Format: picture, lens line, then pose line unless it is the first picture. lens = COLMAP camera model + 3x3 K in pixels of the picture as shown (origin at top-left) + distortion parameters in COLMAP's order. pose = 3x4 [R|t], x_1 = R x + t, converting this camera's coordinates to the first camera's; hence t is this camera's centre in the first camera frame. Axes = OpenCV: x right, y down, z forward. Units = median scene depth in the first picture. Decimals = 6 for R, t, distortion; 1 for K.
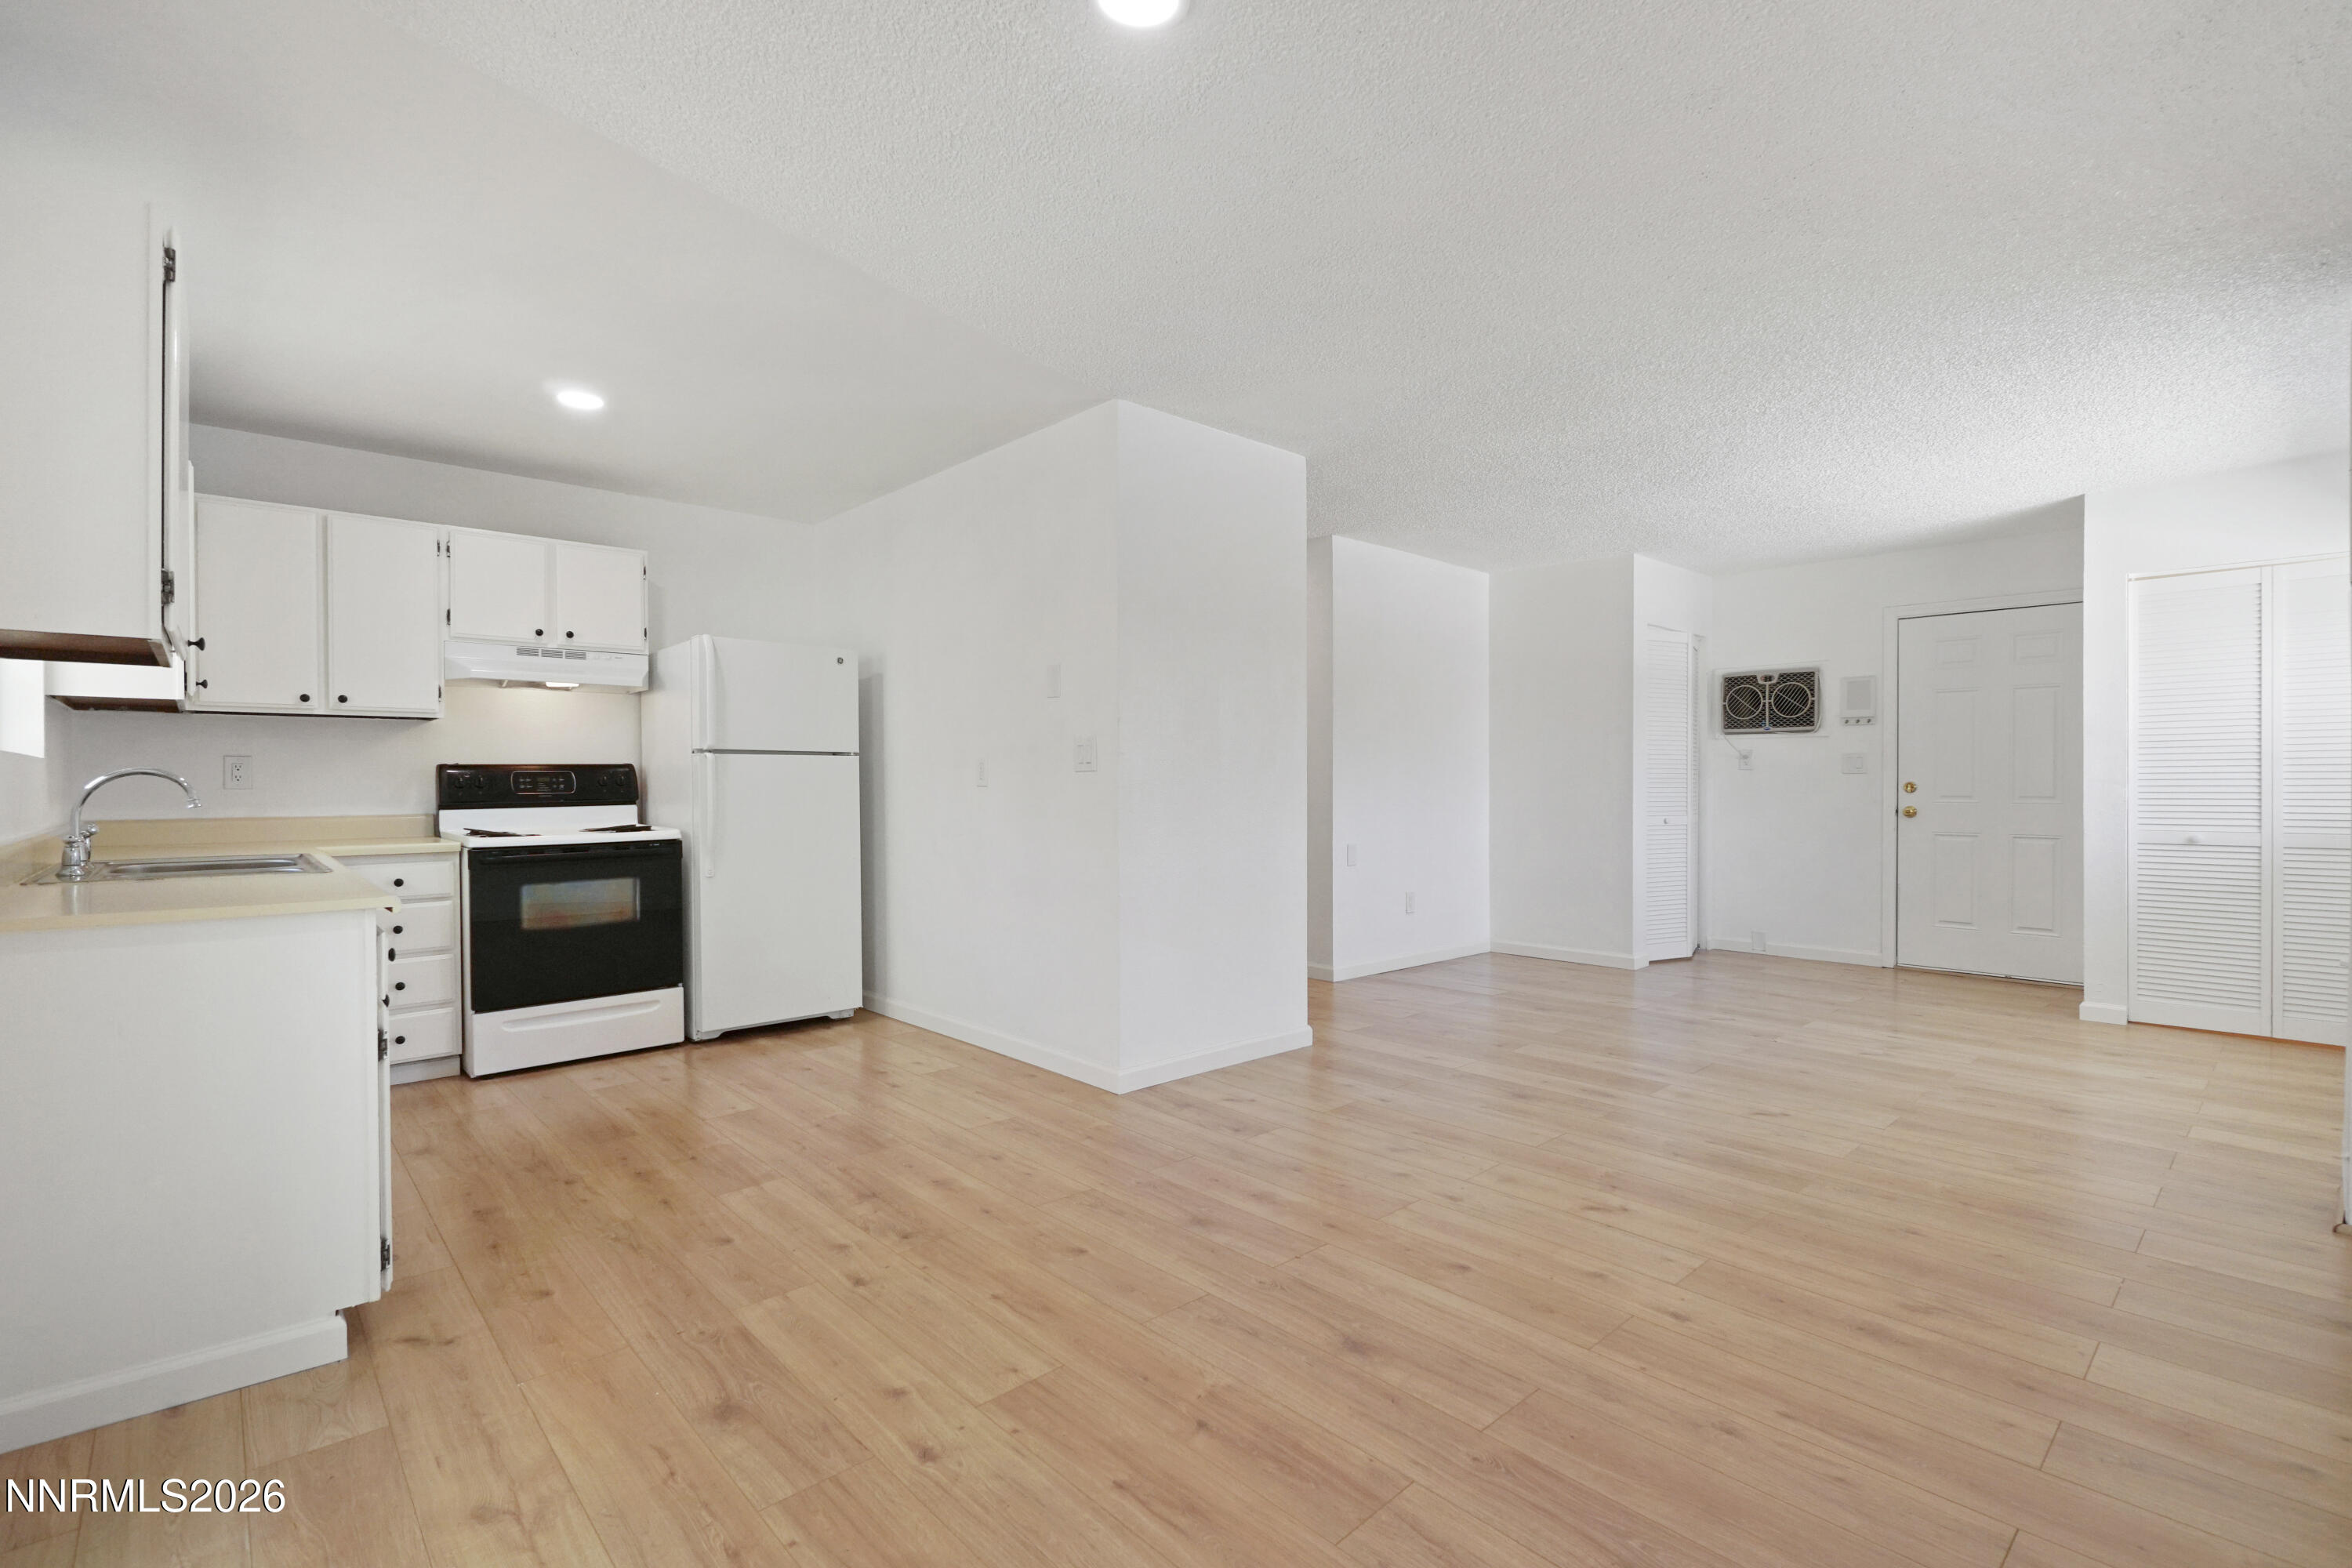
lens RADIAL K [[1076.9, 0, 1160.3], [0, 1076.9, 788.0], [0, 0, 1]] dist [-0.000756, -0.000123]
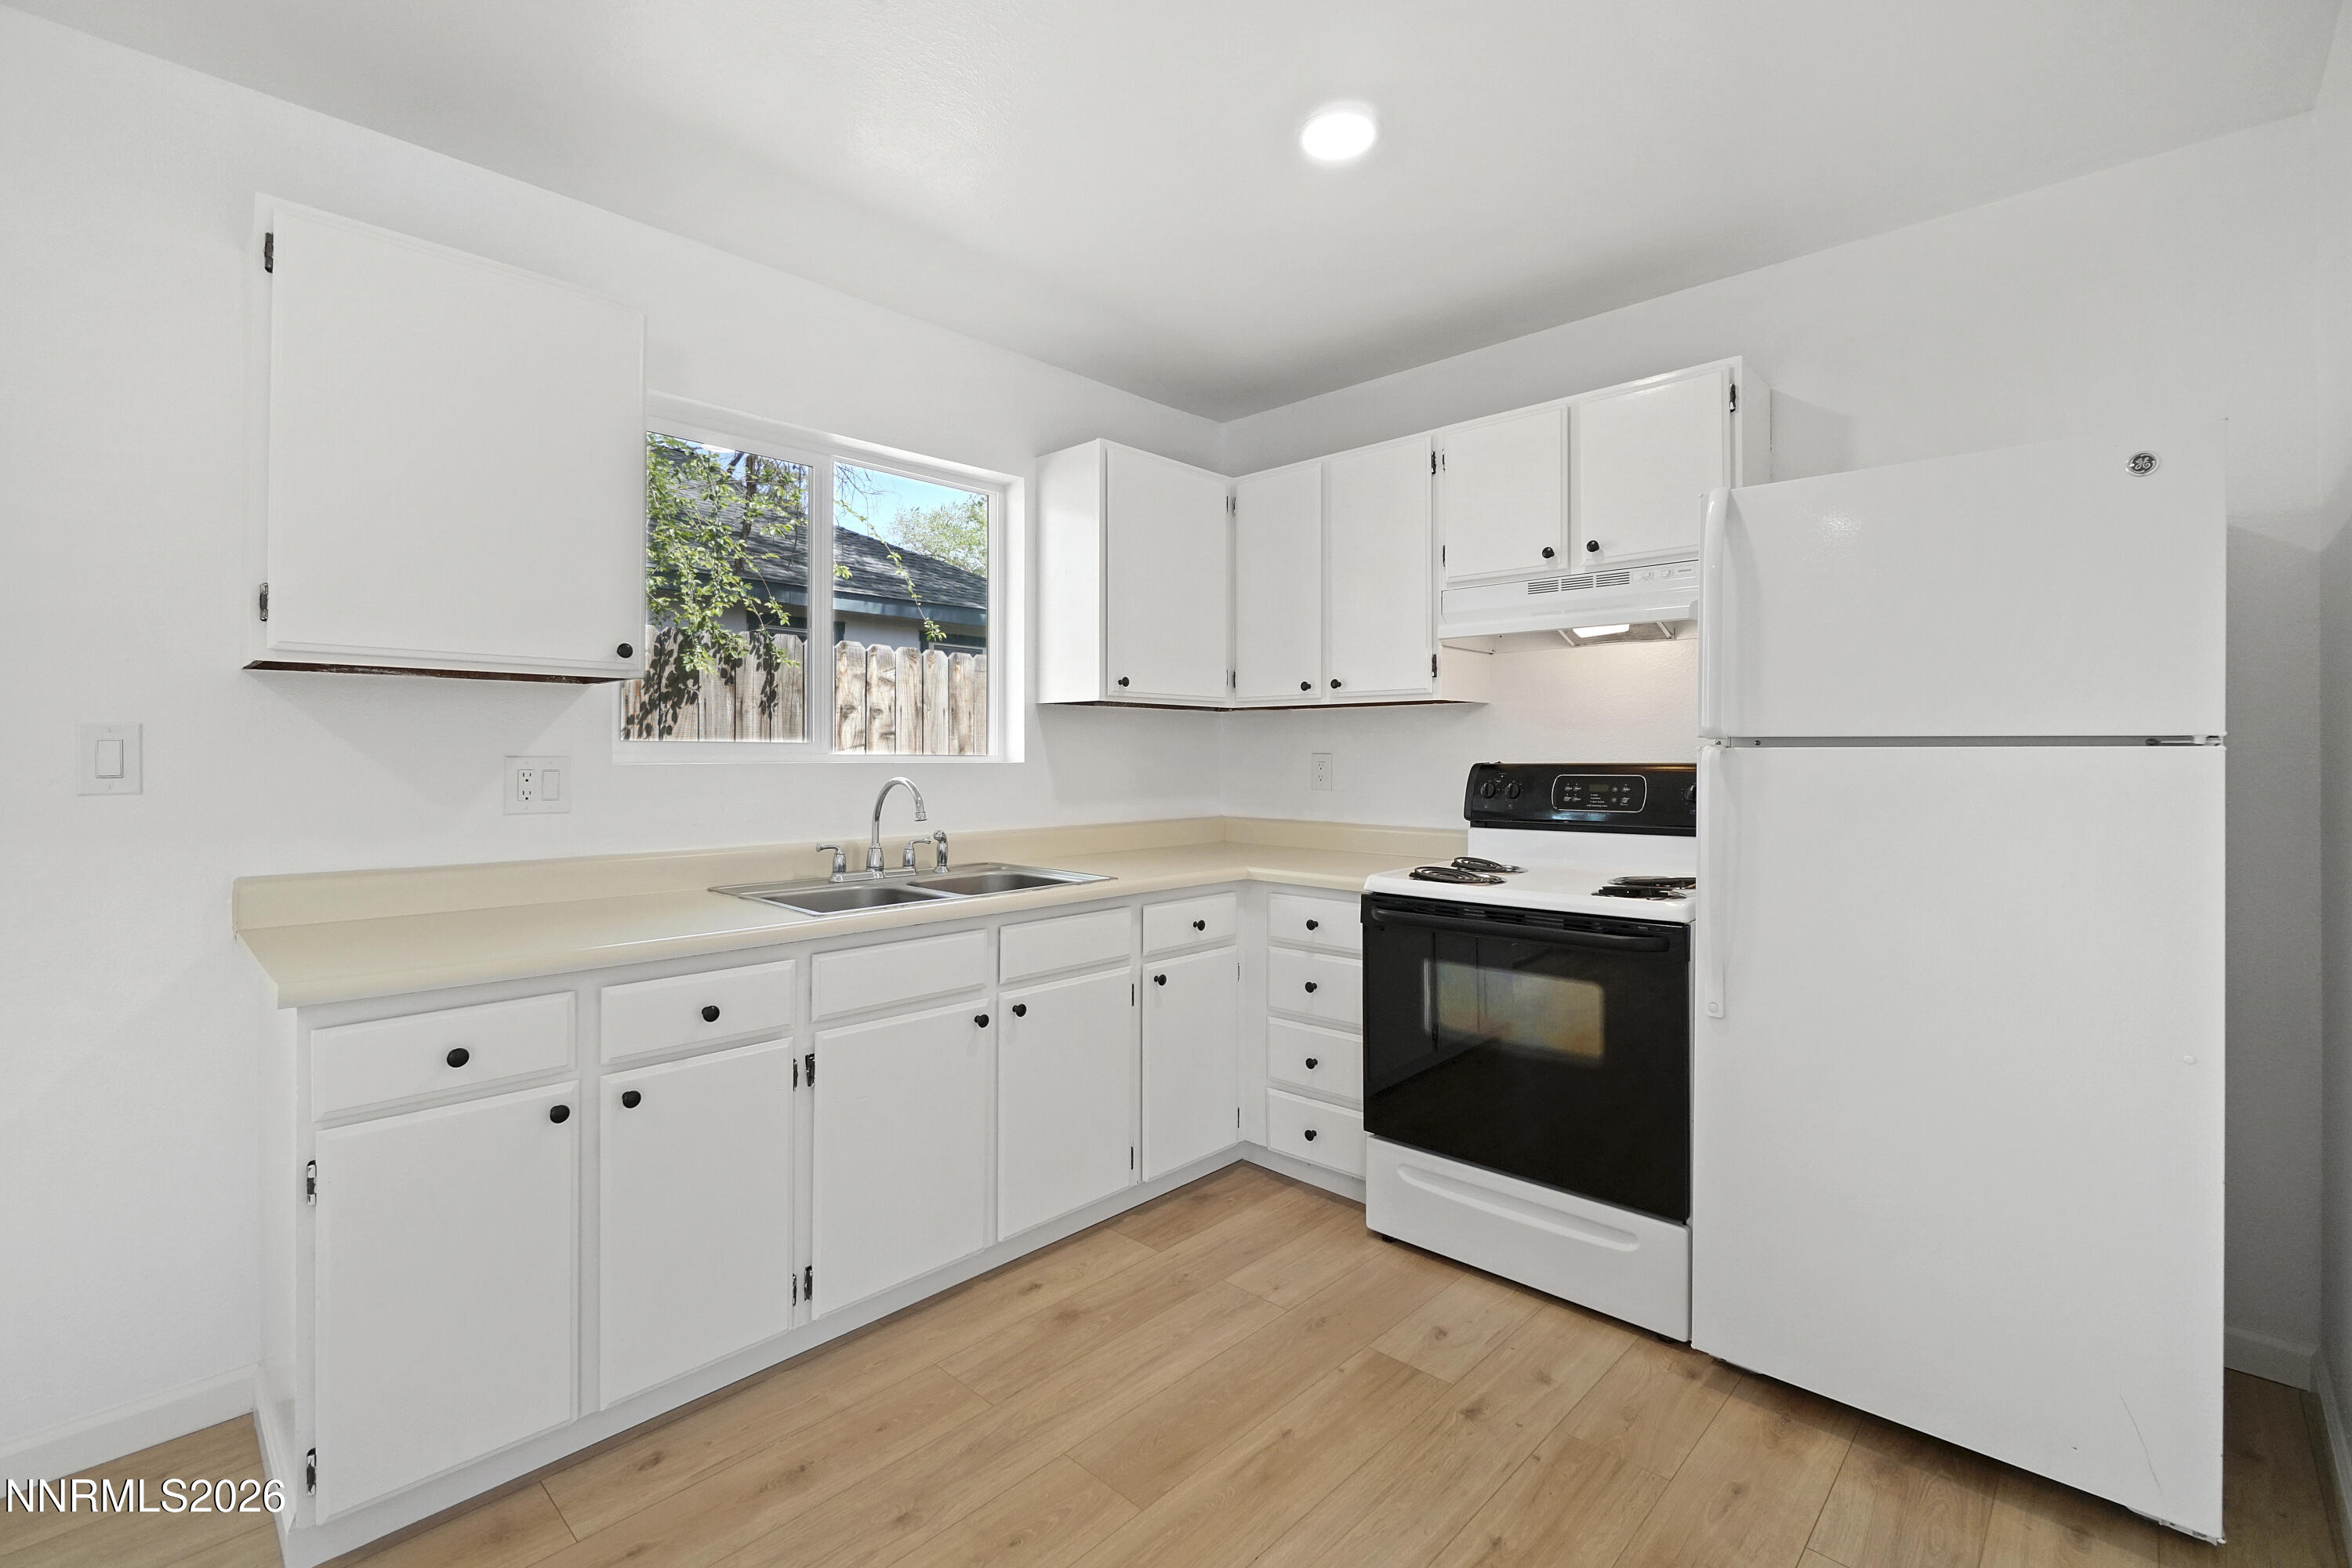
lens RADIAL K [[1033.8, 0, 1166.6], [0, 1033.8, 756.8], [0, 0, 1]] dist [-0.001634, -0.000329]
pose [[0.071211, 0.006363, -0.997441, 0.002316], [-0.009491, 0.999939, 0.005702, -0.028118], [0.997416, 0.009060, 0.071267, 0.739175]]
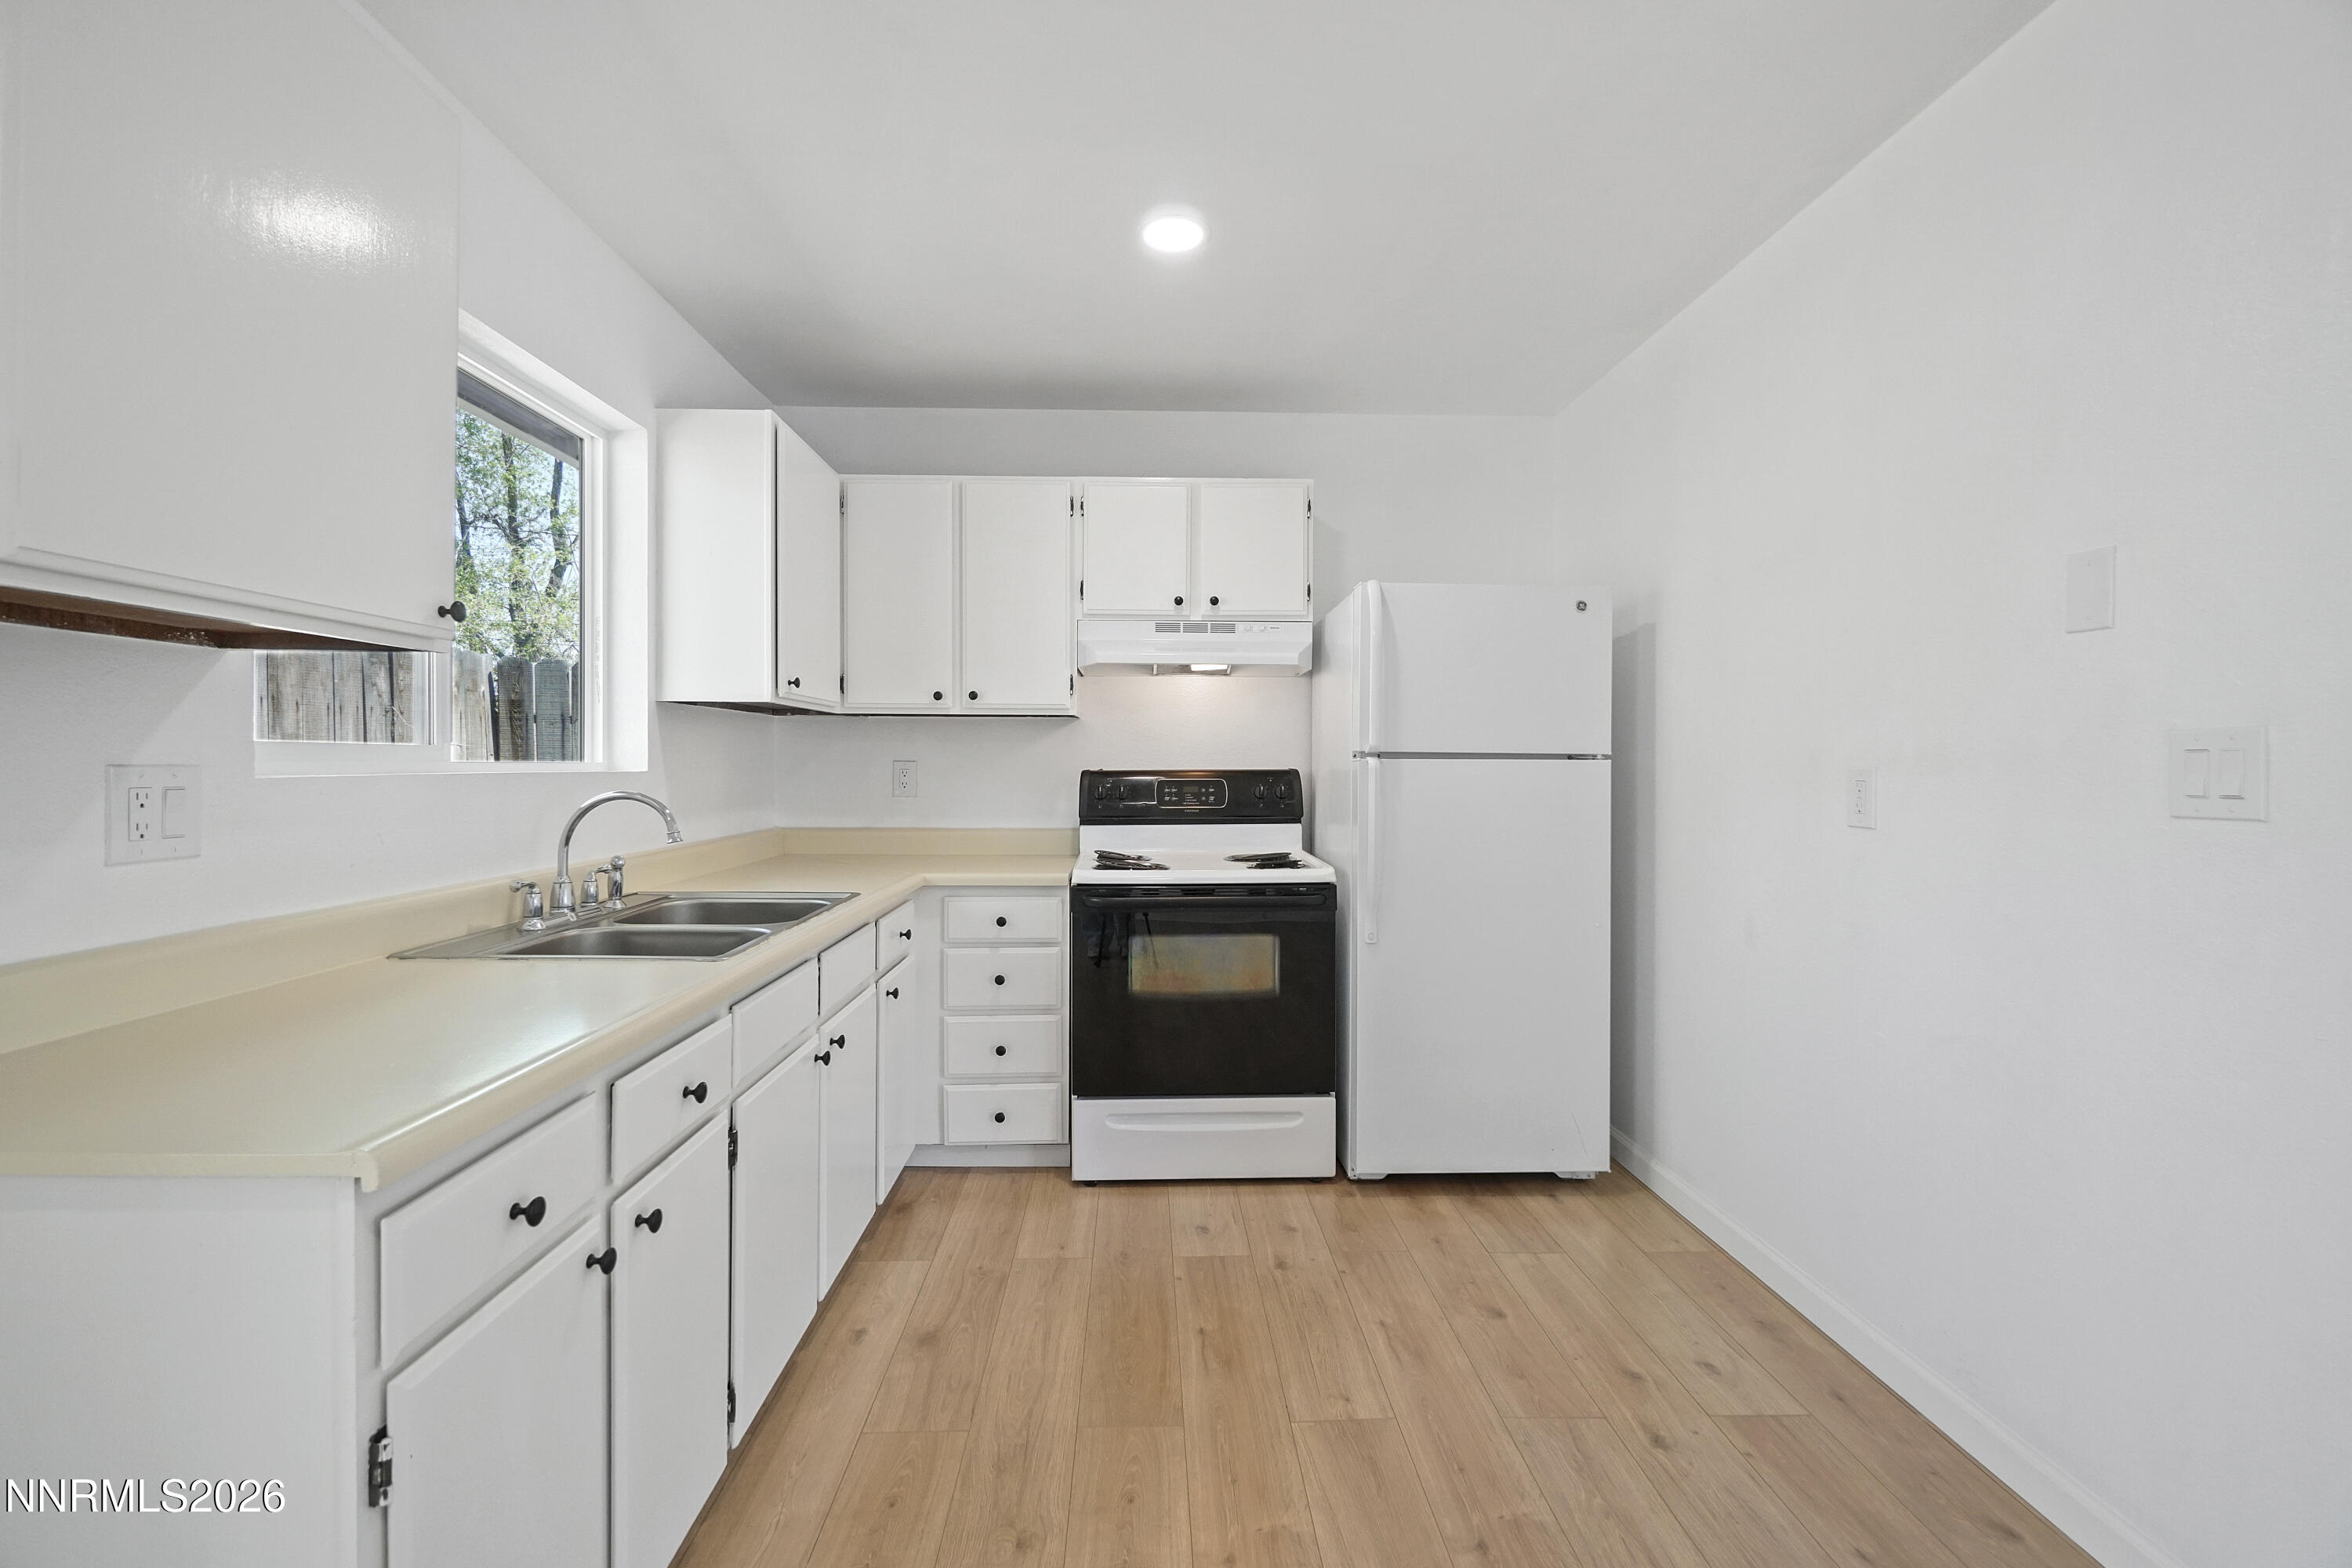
lens RADIAL K [[1024.6, 0, 1166.2], [0, 1024.6, 776.6], [0, 0, 1]] dist [-0.007997, -0.000608]
pose [[0.760164, 0.016093, -0.649532, -0.104350], [-0.012115, 0.999870, 0.010594, -0.026061], [0.649618, -0.000184, 0.760261, 0.435608]]
